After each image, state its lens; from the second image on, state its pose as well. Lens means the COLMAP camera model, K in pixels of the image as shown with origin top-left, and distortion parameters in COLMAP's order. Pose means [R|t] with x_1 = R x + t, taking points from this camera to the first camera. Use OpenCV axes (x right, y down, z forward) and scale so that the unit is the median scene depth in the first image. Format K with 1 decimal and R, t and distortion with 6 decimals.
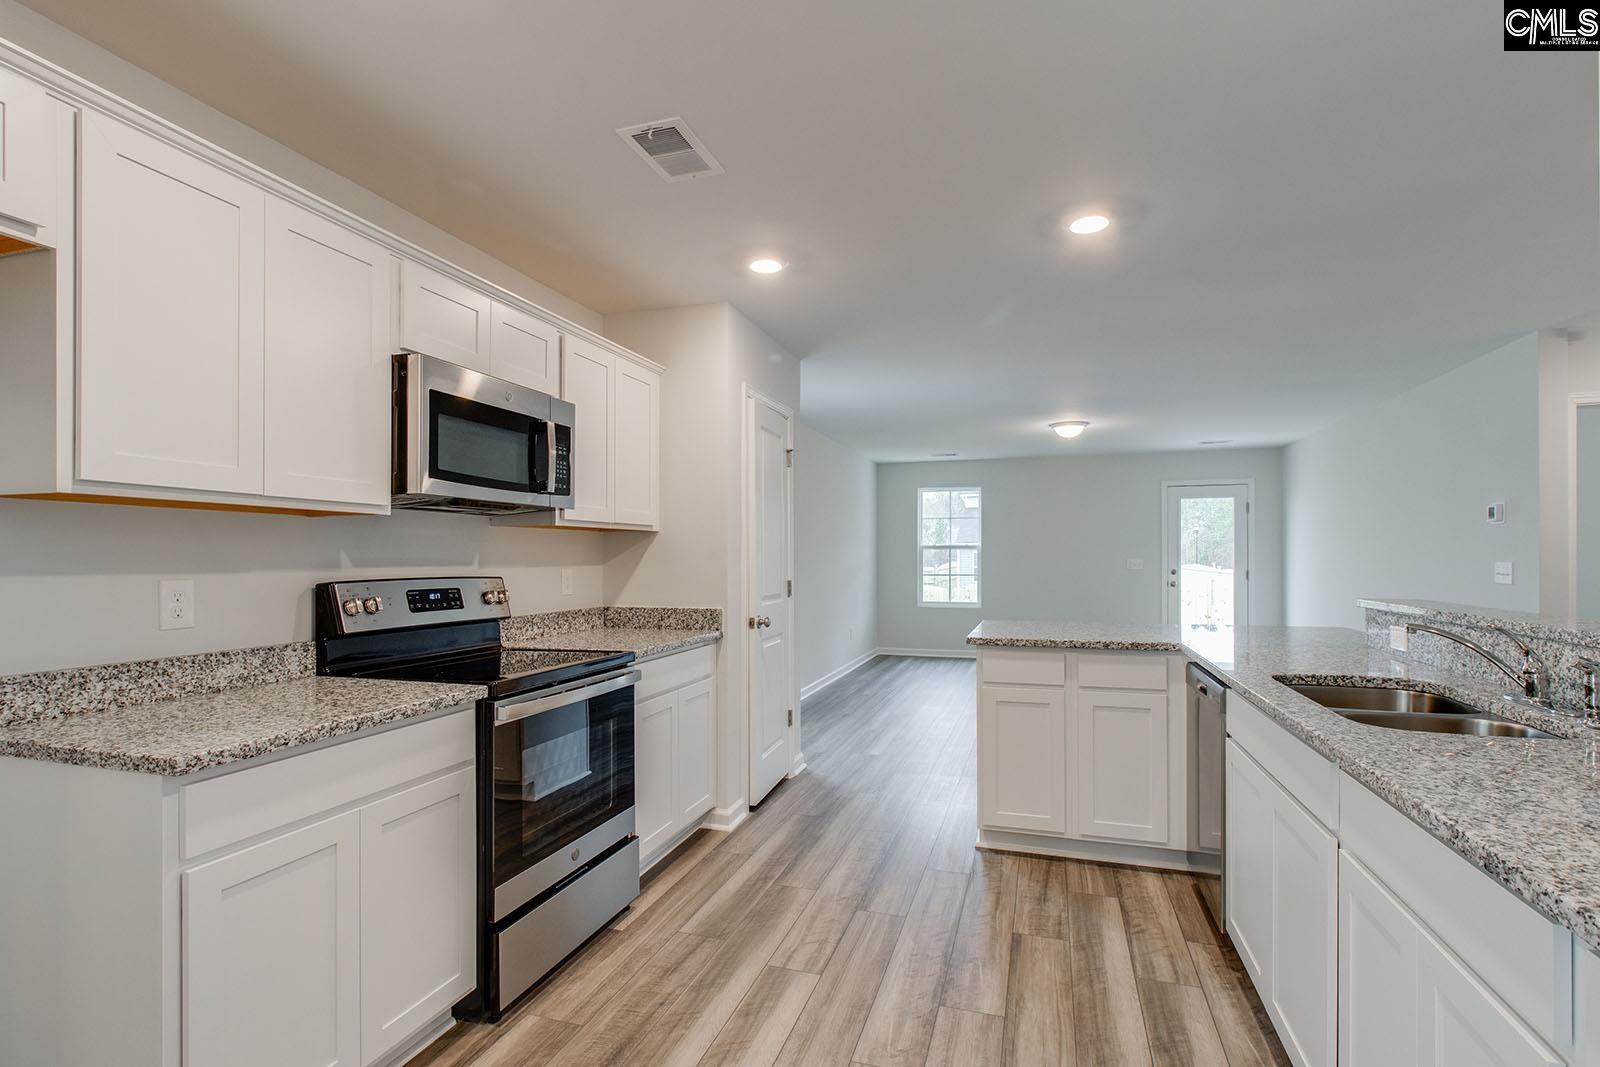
lens RADIAL K [[731.7, 0, 807.7], [0, 731.7, 549.3], [0, 0, 1]] dist [0.002272, 0.000280]
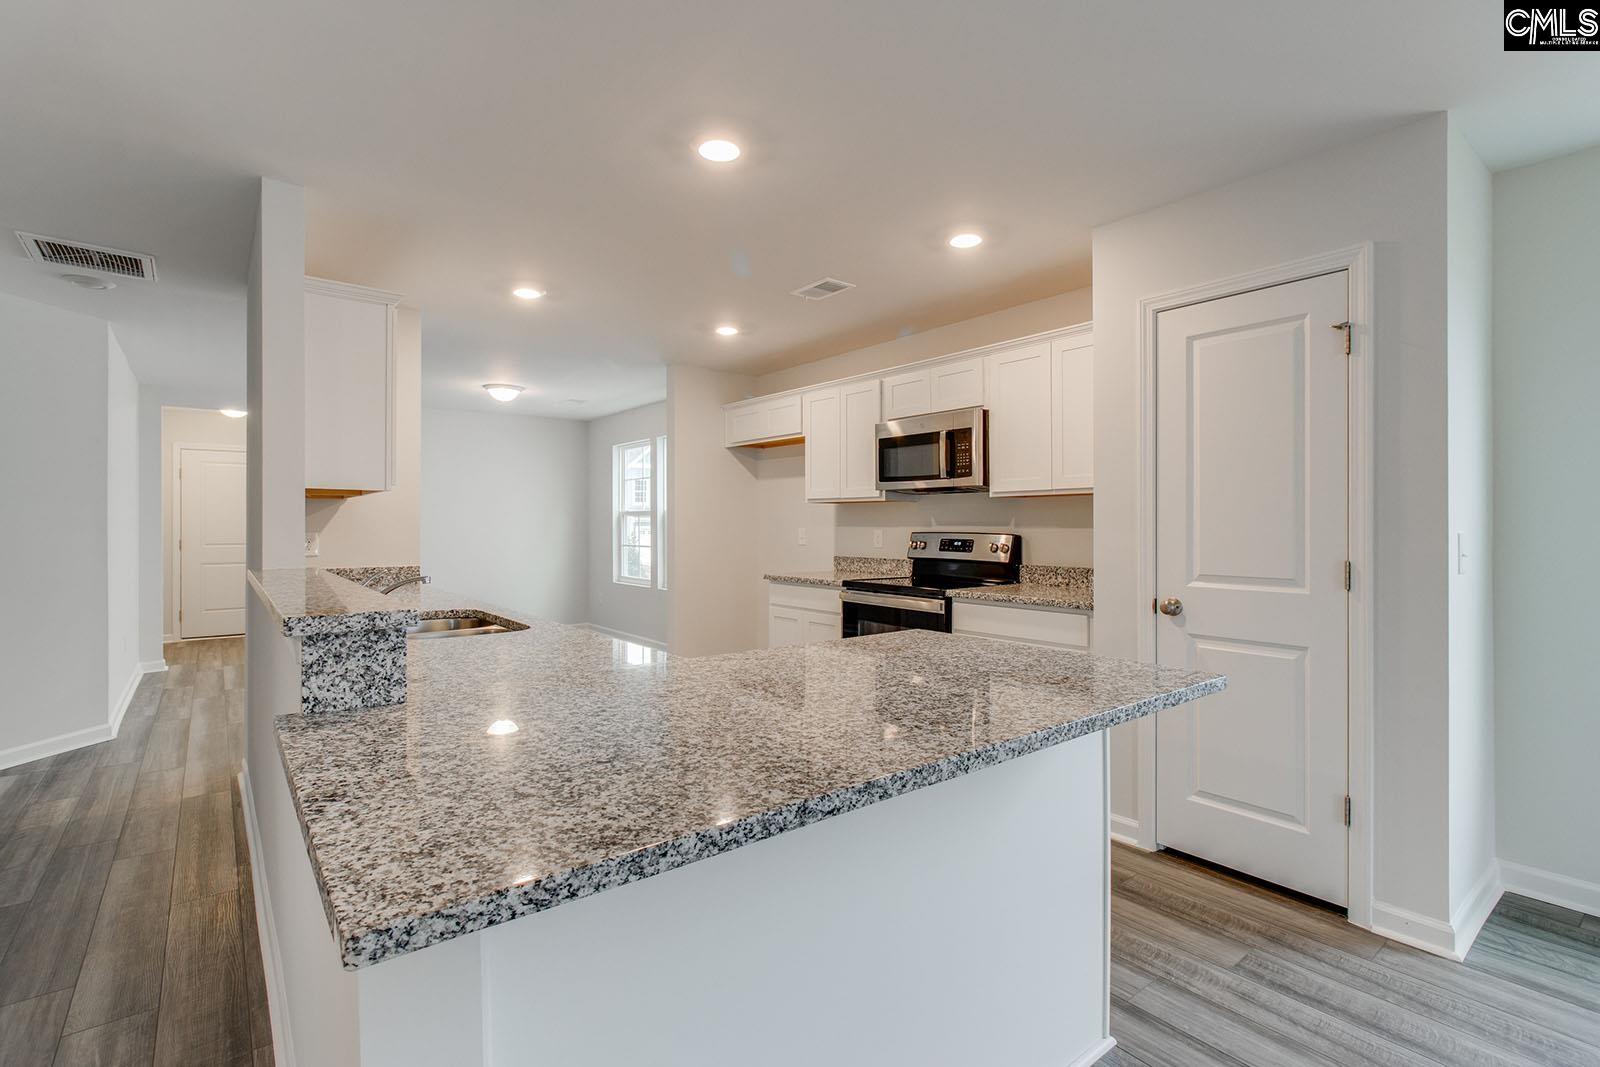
lens RADIAL K [[731.7, 0, 797.2], [0, 731.7, 527.2], [0, 0, 1]] dist [0.002272, 0.000280]
pose [[-0.550965, 0.006303, -0.834505, 0.431952], [0.012355, 0.999923, -0.000604, 0.008801], [0.834437, -0.010643, -0.551001, 0.629006]]
